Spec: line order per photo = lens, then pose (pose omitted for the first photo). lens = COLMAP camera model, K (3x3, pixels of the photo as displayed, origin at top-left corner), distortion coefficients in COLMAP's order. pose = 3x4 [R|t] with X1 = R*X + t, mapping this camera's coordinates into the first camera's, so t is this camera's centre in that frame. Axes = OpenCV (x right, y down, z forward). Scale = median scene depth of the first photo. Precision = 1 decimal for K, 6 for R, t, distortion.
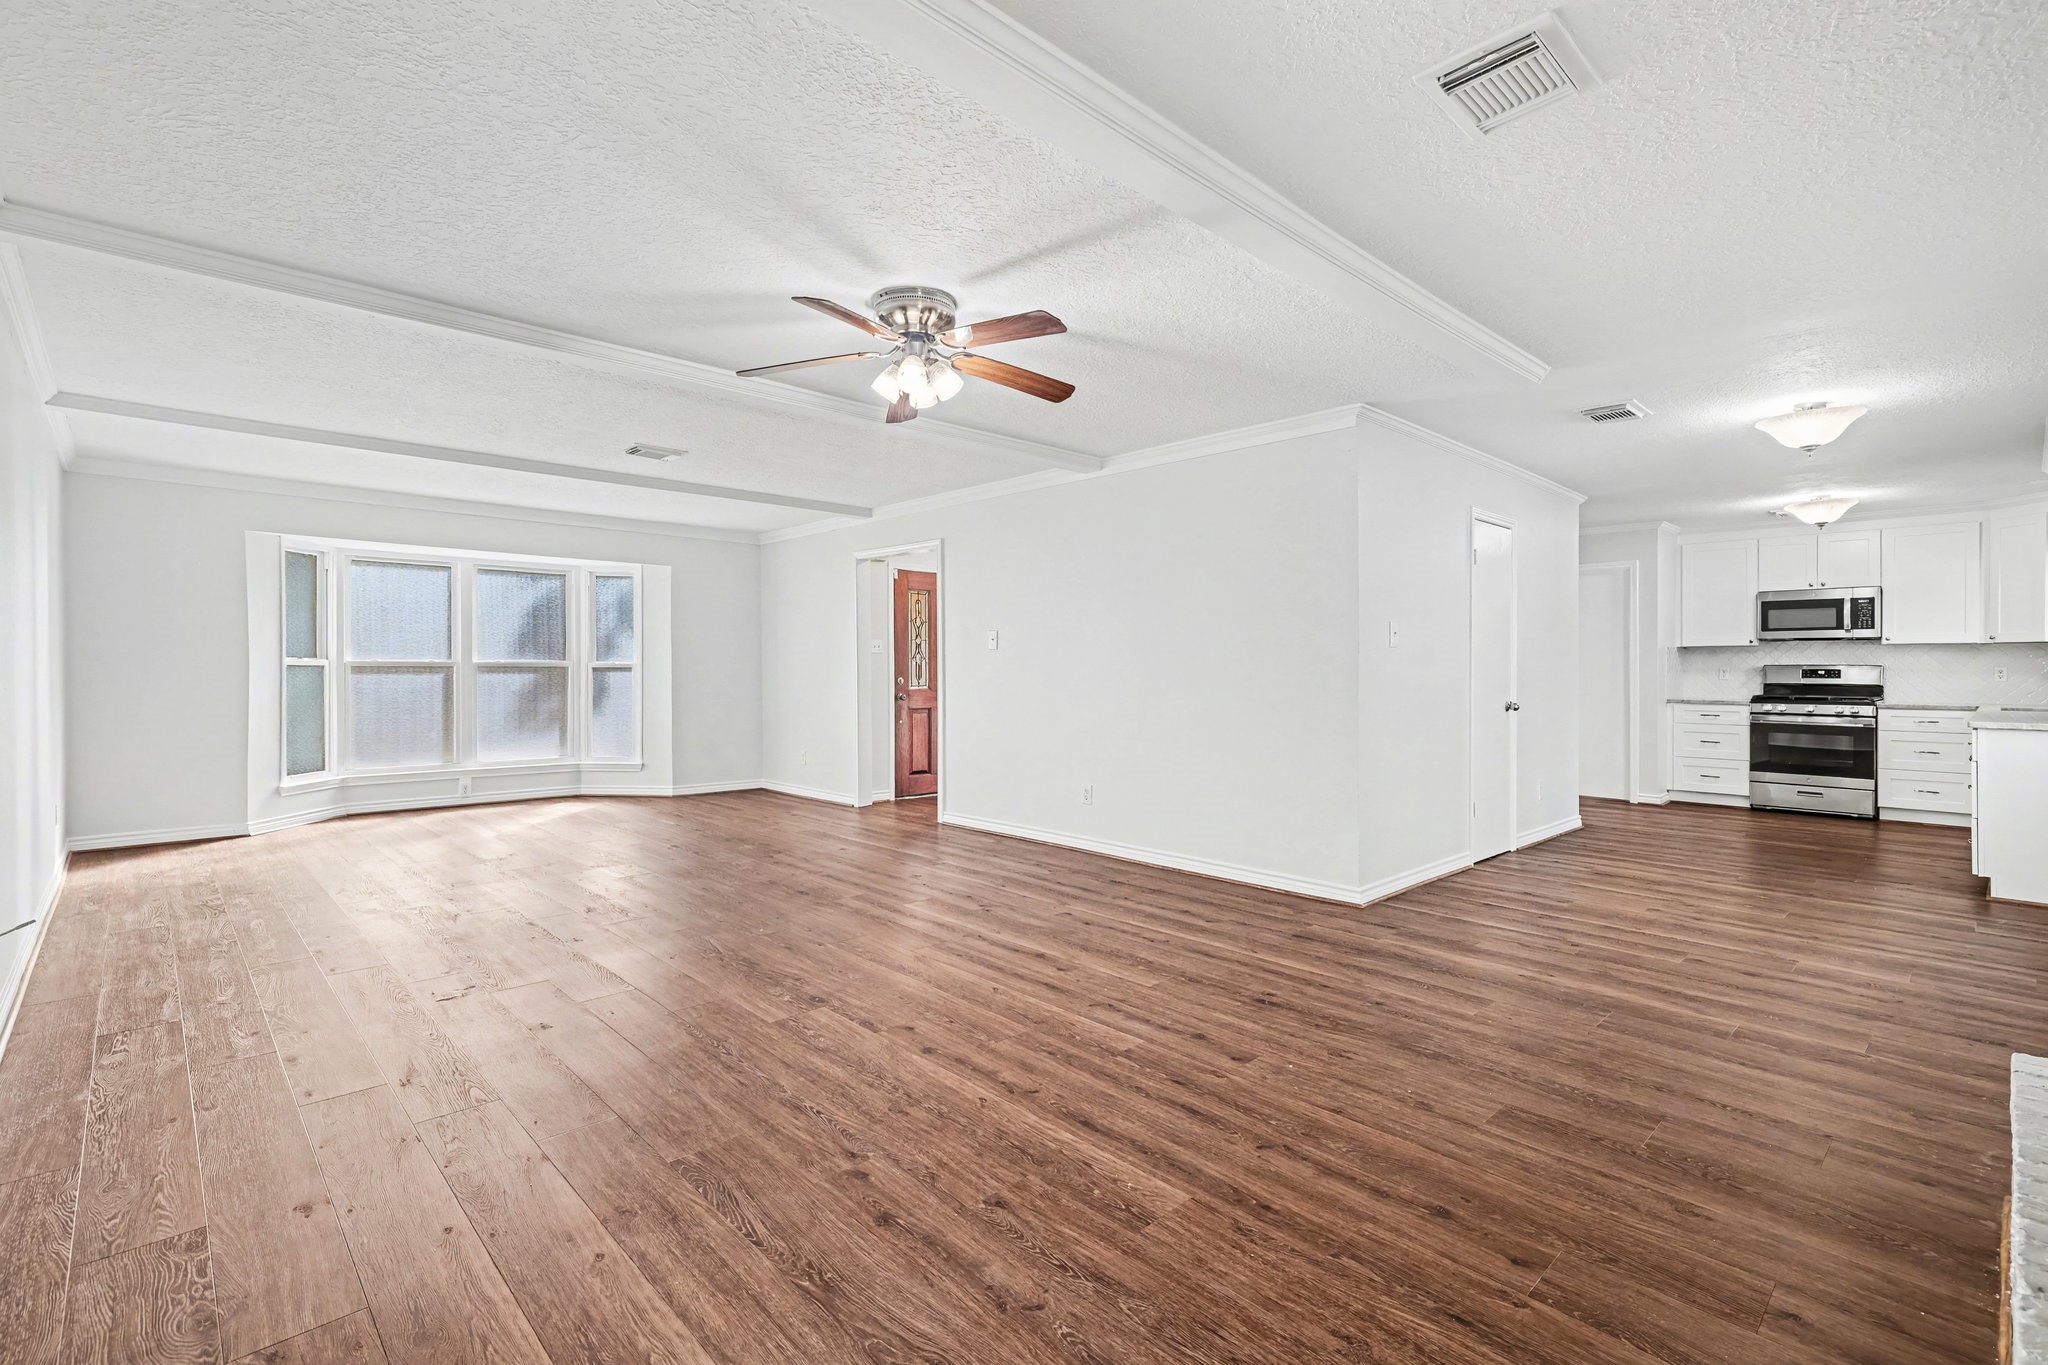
lens RADIAL K [[863.8, 0, 1026.1], [0, 863.8, 673.2], [0, 0, 1]] dist [0.008999, -0.001092]
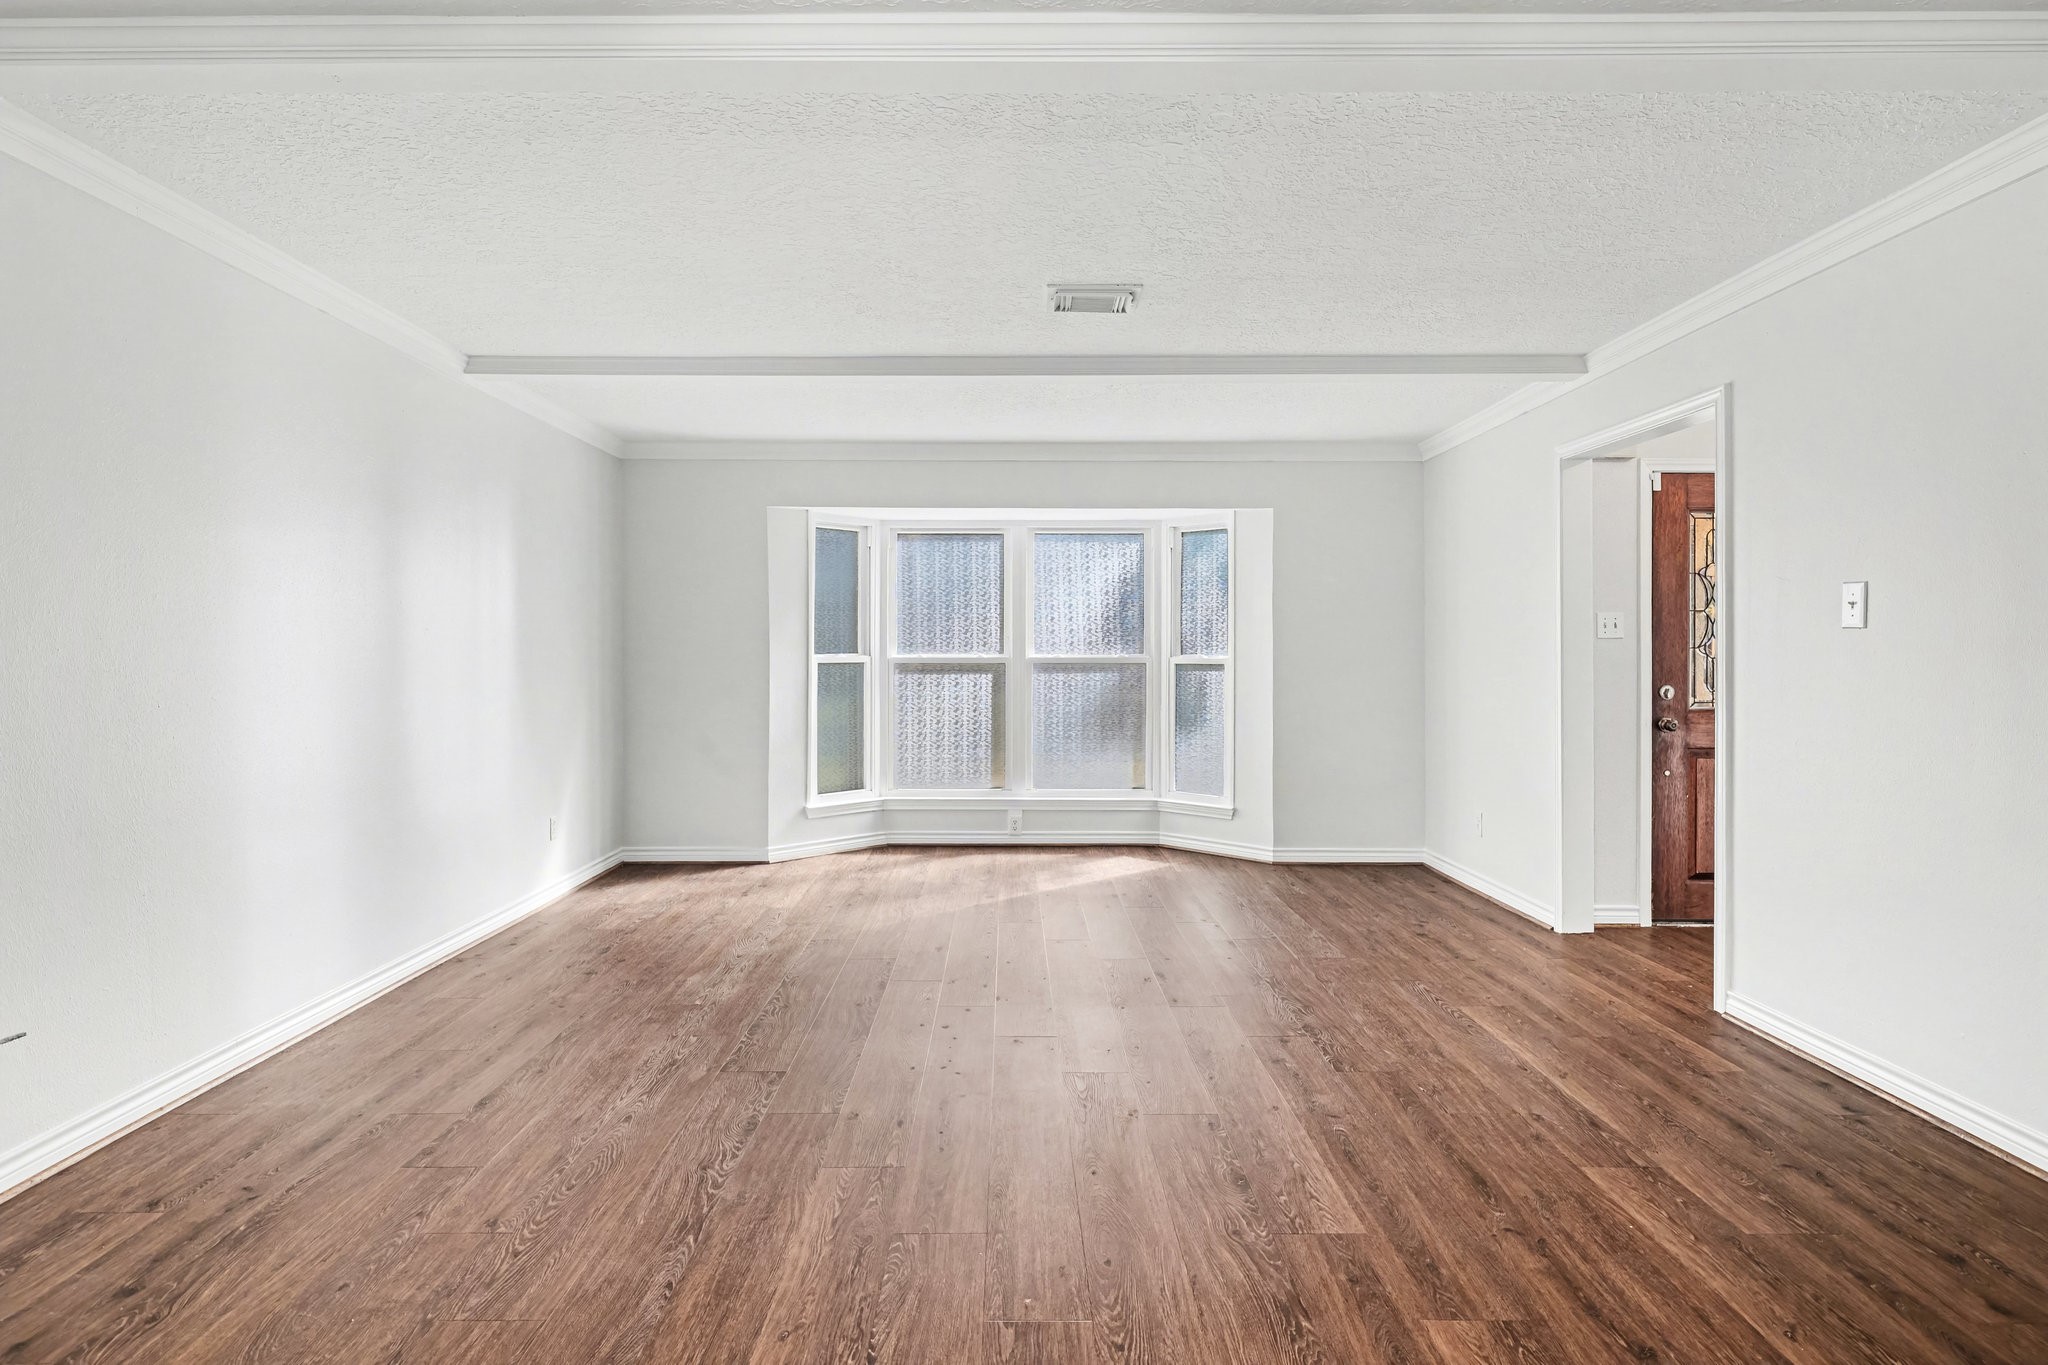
lens RADIAL K [[1083.1, 0, 1066.6], [0, 1083.1, 675.1], [0, 0, 1]] dist [0.006587, -0.002128]
pose [[0.727201, 0.009745, -0.686355, 0.038658], [-0.001144, 0.999915, 0.012985, -0.009957], [0.686424, -0.008657, 0.727150, 0.324600]]
